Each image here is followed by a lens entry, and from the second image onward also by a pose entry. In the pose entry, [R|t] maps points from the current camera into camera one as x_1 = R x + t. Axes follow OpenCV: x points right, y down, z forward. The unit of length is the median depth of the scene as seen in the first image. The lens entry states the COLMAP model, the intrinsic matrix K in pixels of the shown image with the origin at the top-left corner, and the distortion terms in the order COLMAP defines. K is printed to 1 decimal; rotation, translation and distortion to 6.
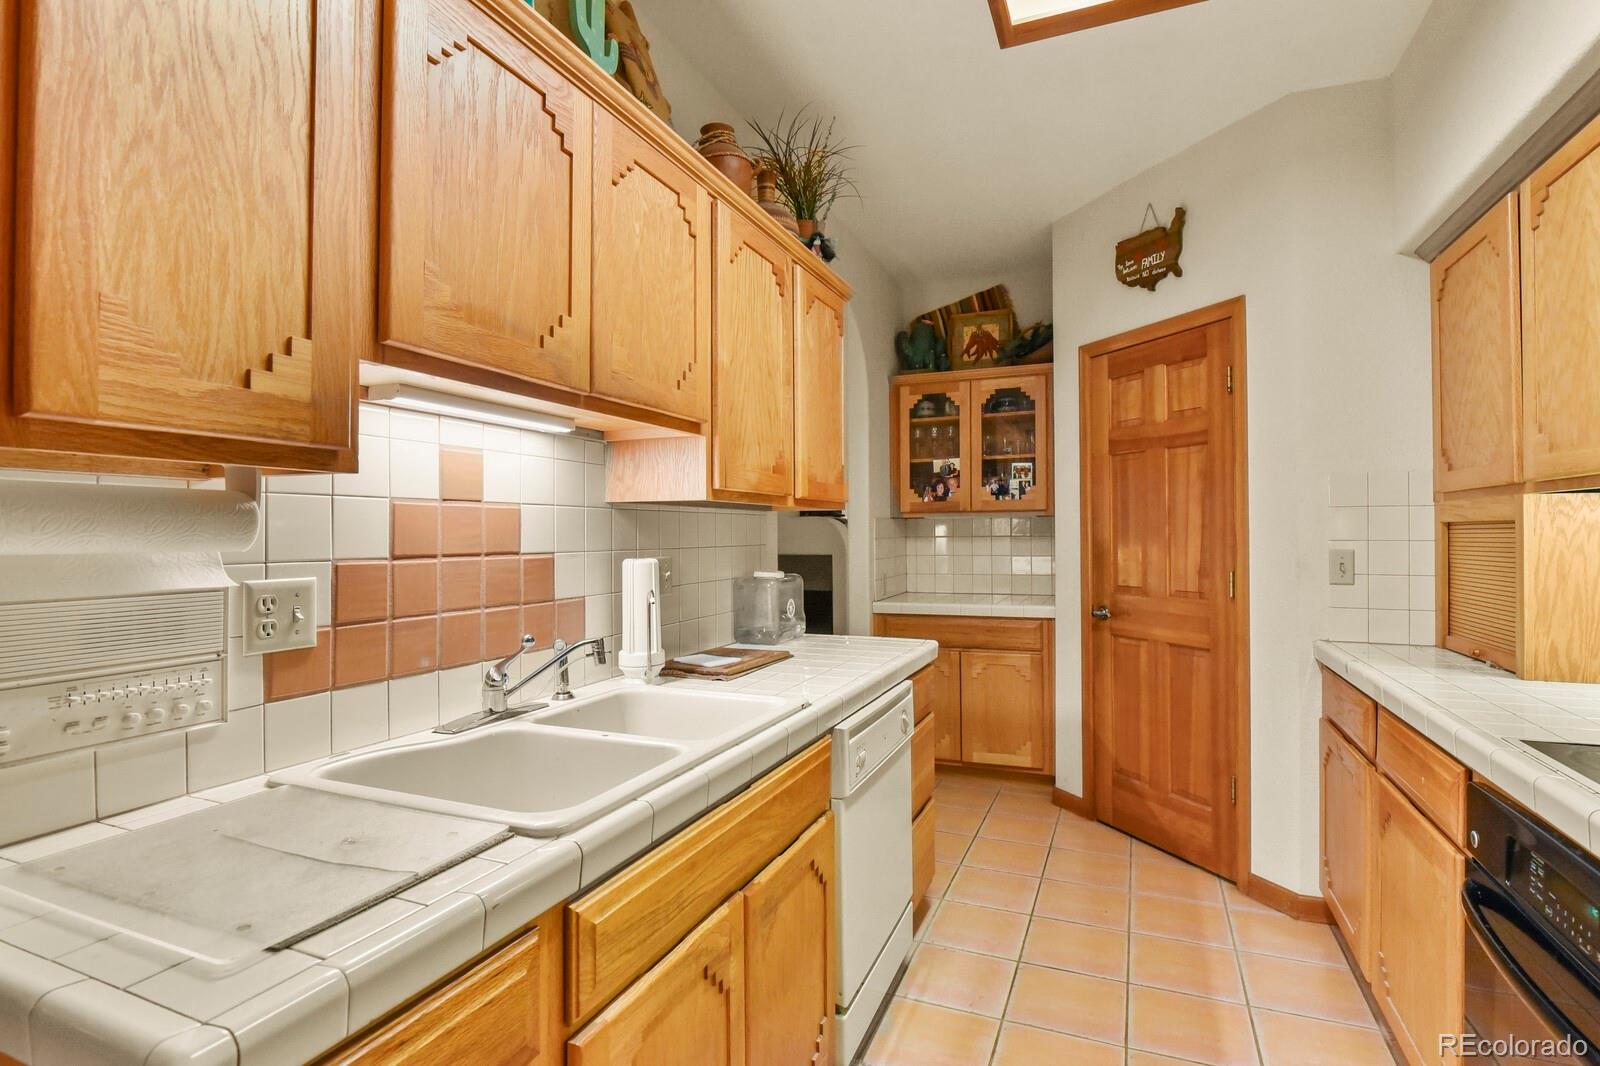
lens RADIAL K [[782.2, 0, 826.1], [0, 782.2, 527.7], [0, 0, 1]] dist [-0.001100, -0.006621]
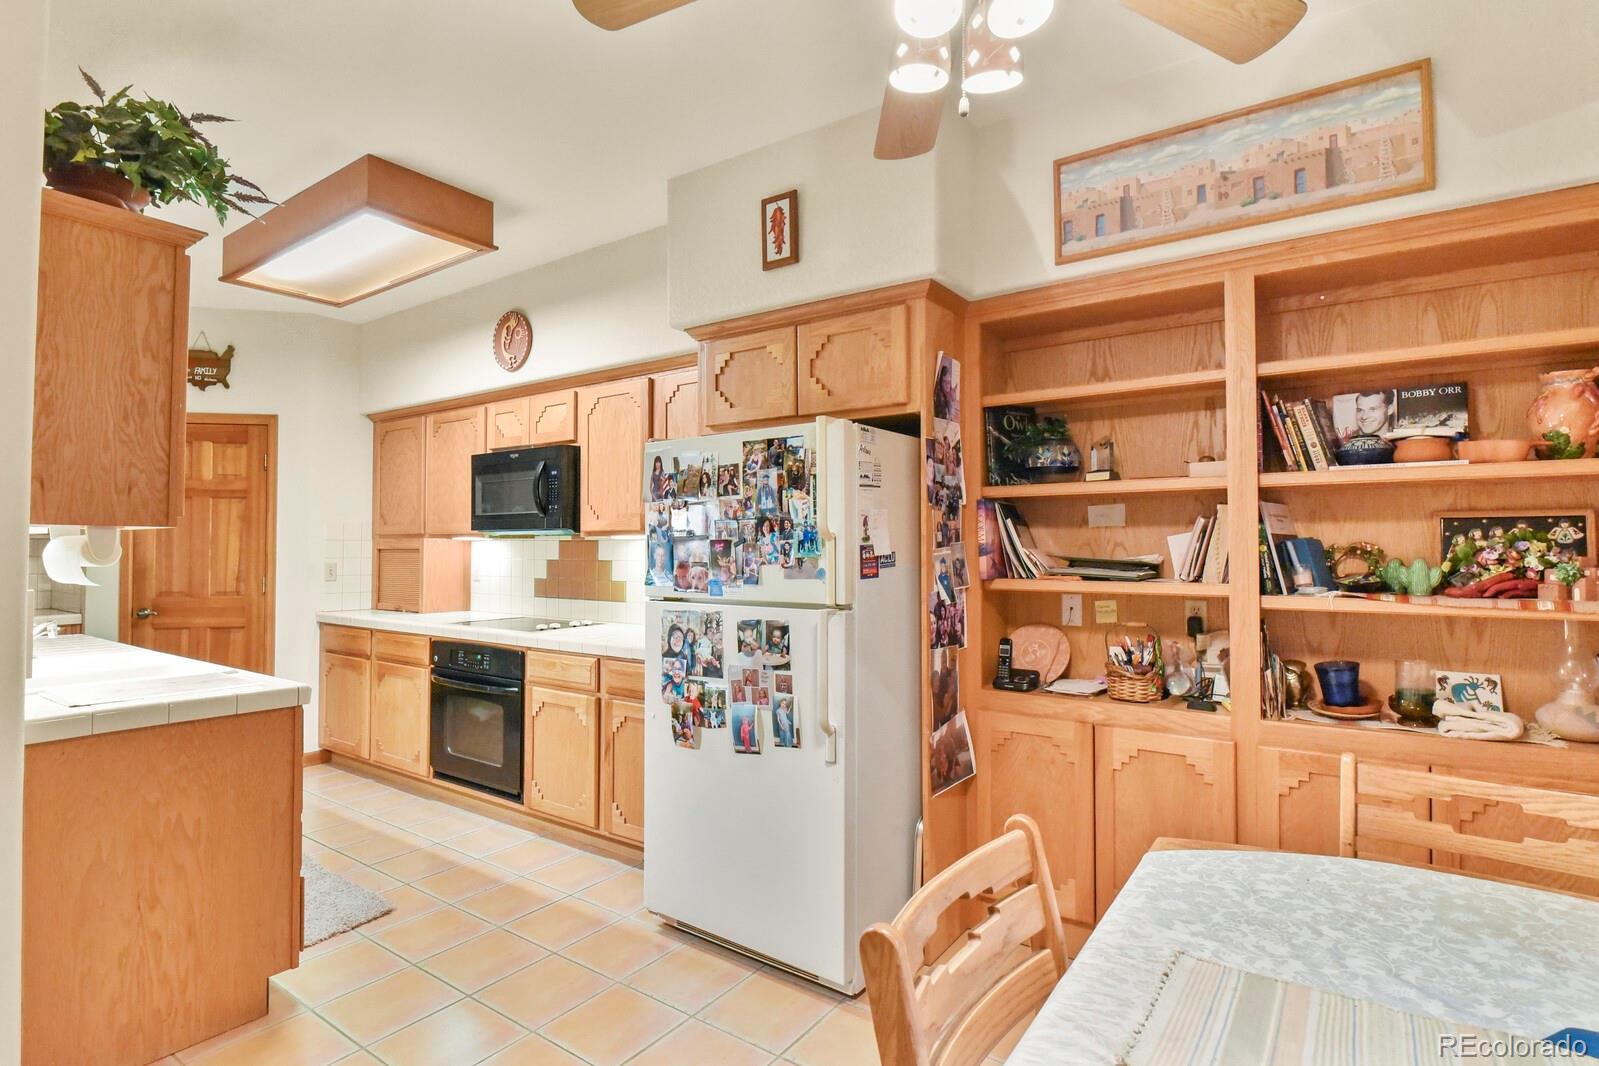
lens RADIAL K [[781.7, 0, 798.3], [0, 781.7, 529.6], [0, 0, 1]] dist [-0.001100, -0.006621]
pose [[0.236032, 0.030259, 0.971274, -0.796430], [-0.007745, 0.999542, -0.029258, -0.005178], [-0.971714, -0.000617, 0.236158, -0.478708]]
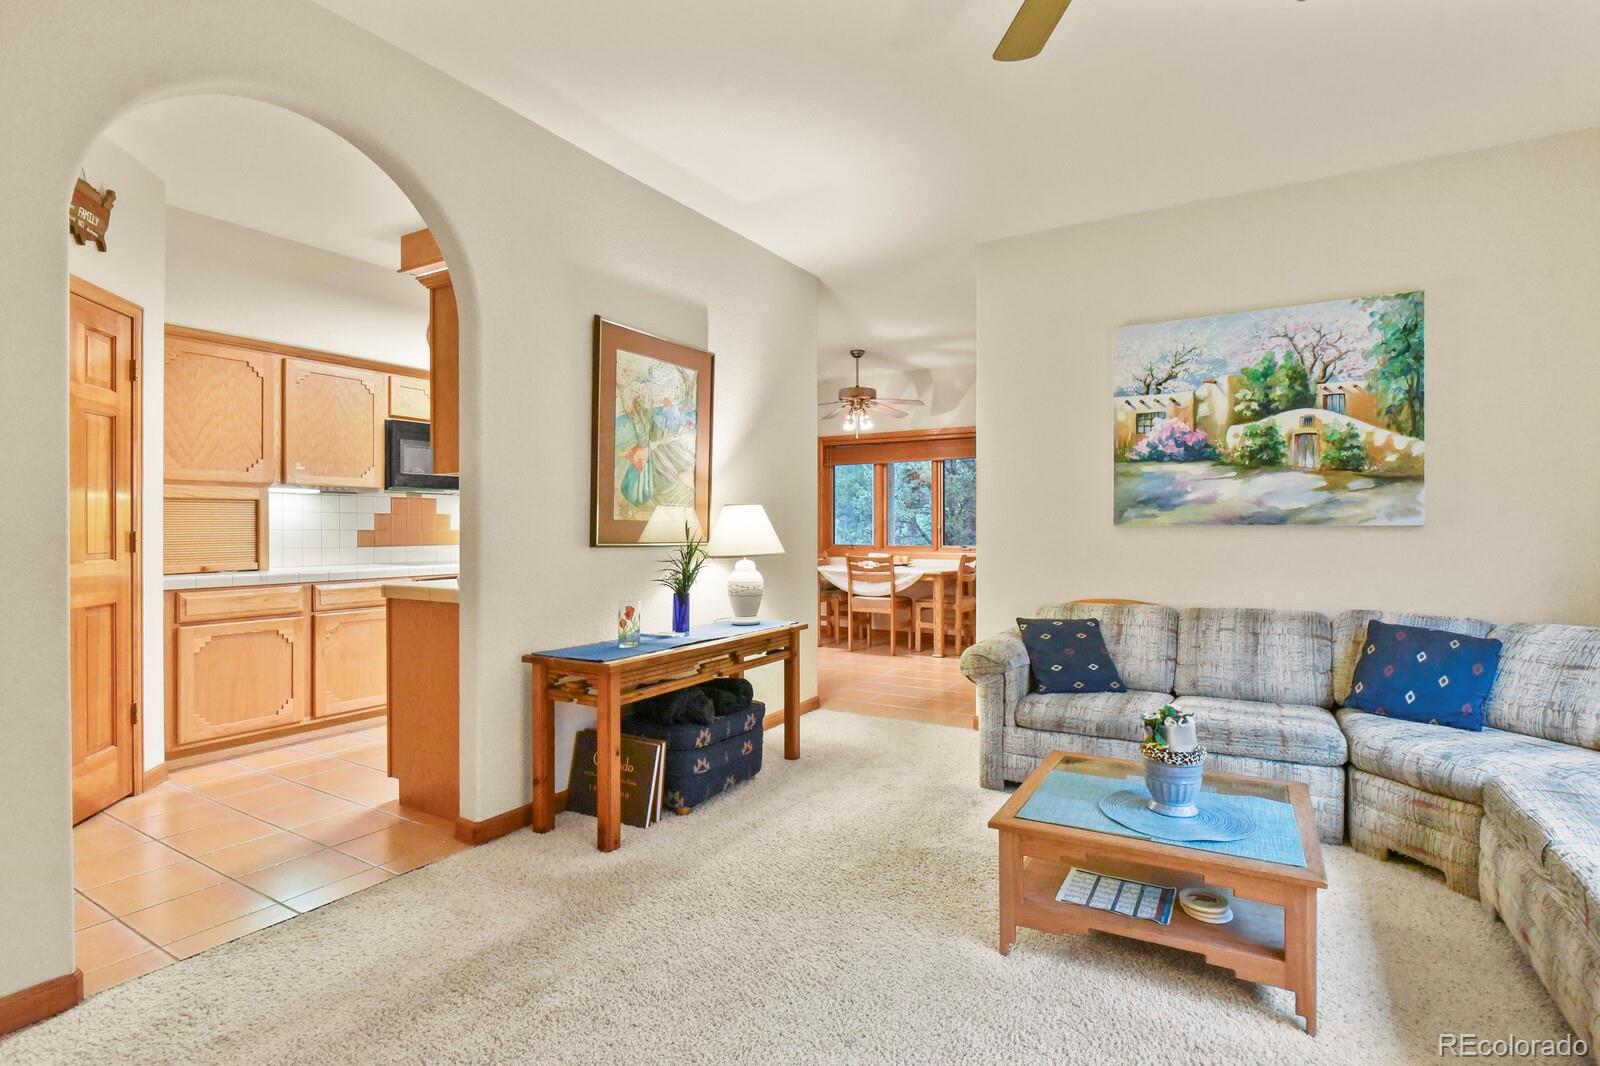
lens RADIAL K [[782.2, 0, 808.9], [0, 782.2, 526.2], [0, 0, 1]] dist [-0.001100, -0.006621]
pose [[-0.985691, 0.009666, 0.168285, -0.668243], [0.008387, 0.999930, -0.008305, 0.063685], [-0.168354, -0.006775, -0.985703, 1.917798]]
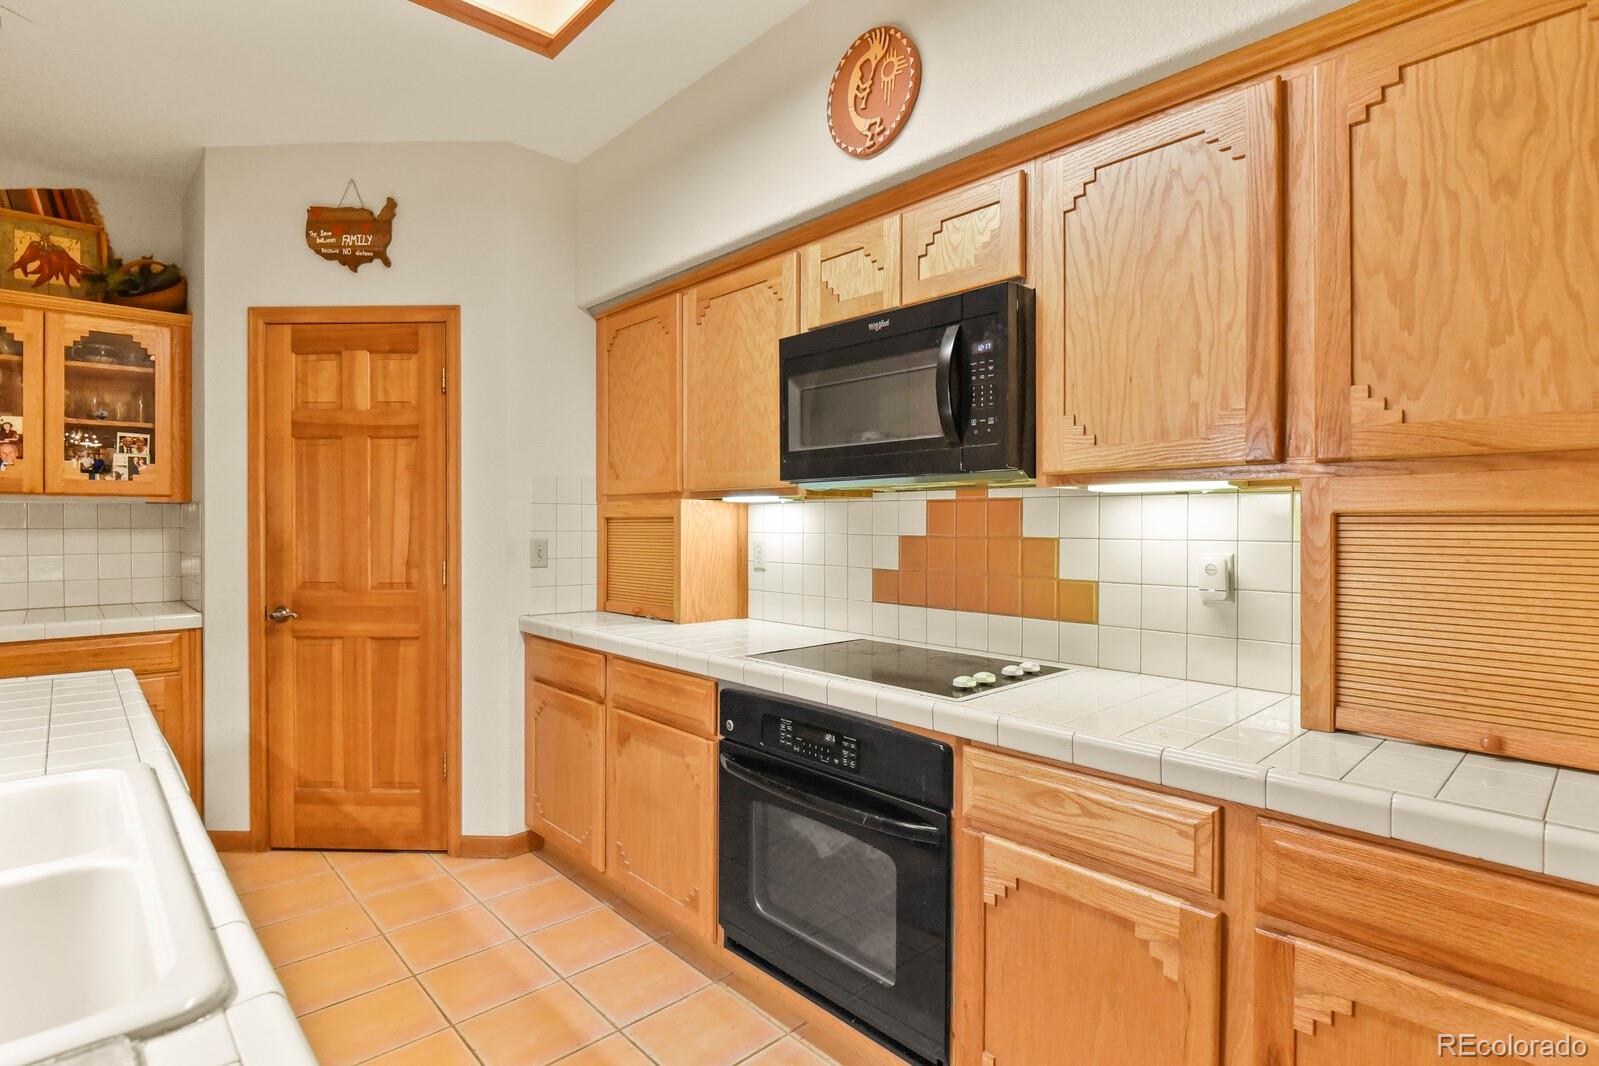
lens RADIAL K [[781.7, 0, 803.2], [0, 781.7, 525.8], [0, 0, 1]] dist [-0.001100, -0.006621]
pose [[0.427325, 0.002594, 0.904094, -0.226495], [-0.009072, 0.999958, 0.001419, 0.002148], [-0.904053, -0.008808, 0.427330, 0.097424]]
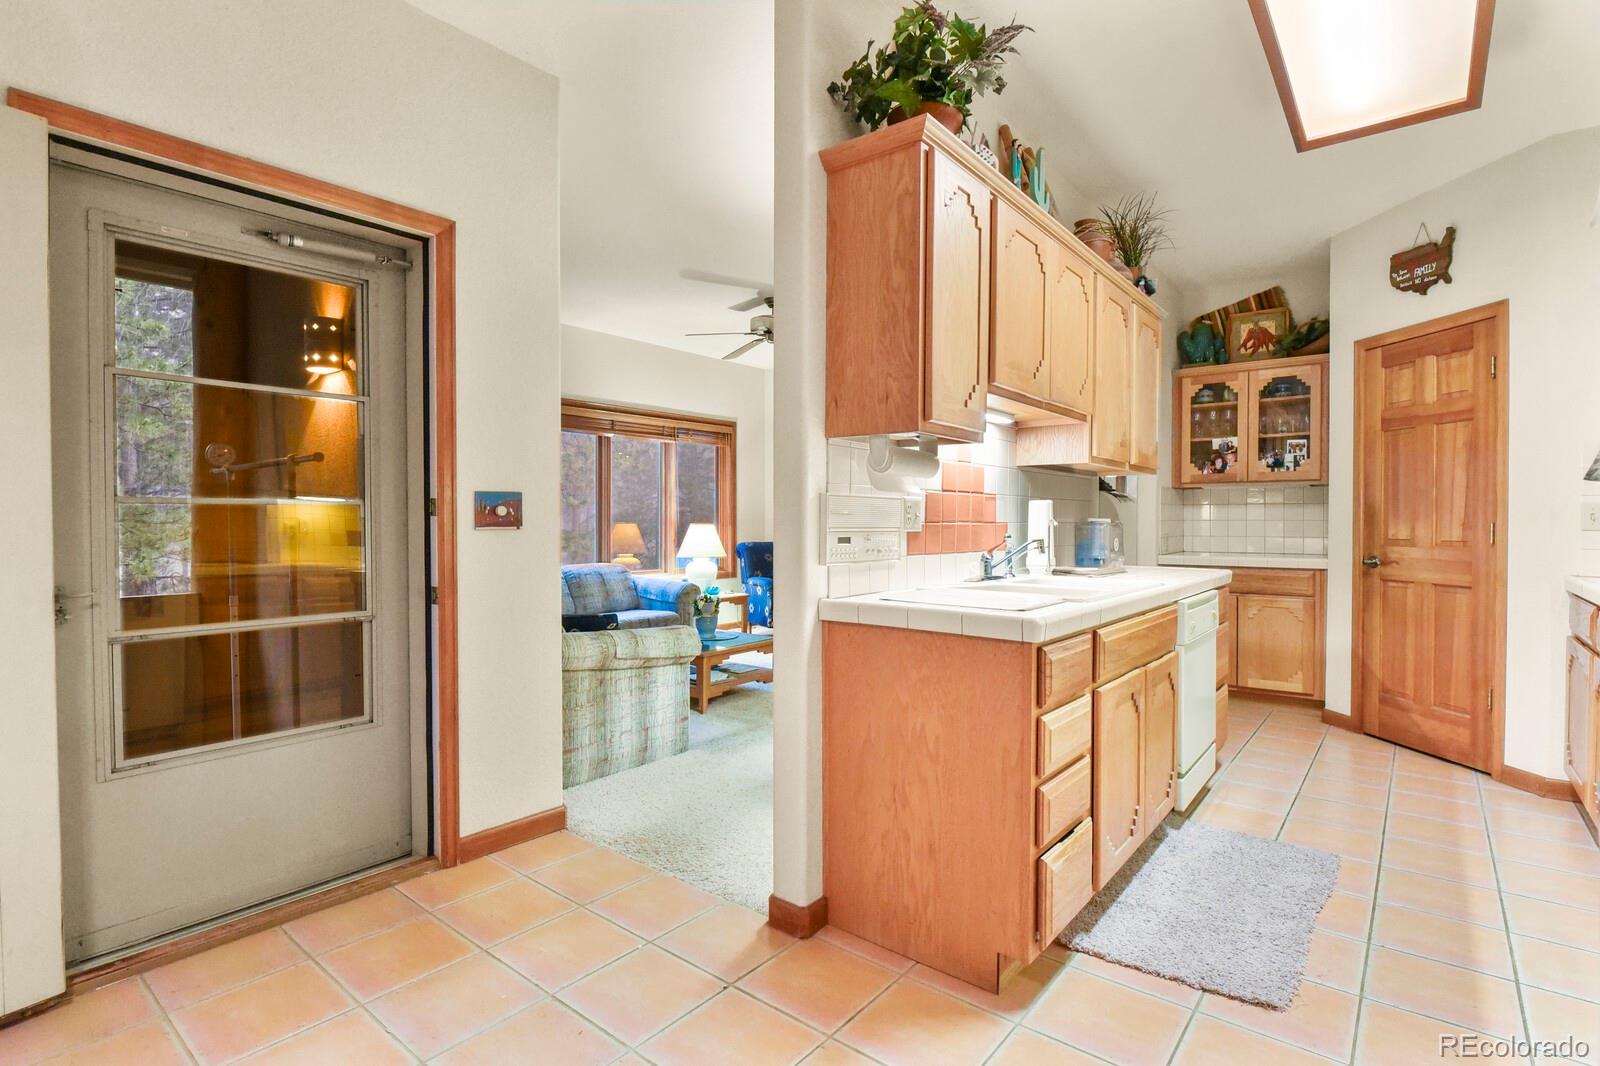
lens RADIAL K [[782.2, 0, 821.2], [0, 782.2, 526.7], [0, 0, 1]] dist [-0.001100, -0.006621]
pose [[0.960653, 0.012161, -0.277486, -0.152026], [-0.008252, 0.999850, 0.015252, 0.049869], [0.277630, -0.012362, 0.960609, -0.457160]]
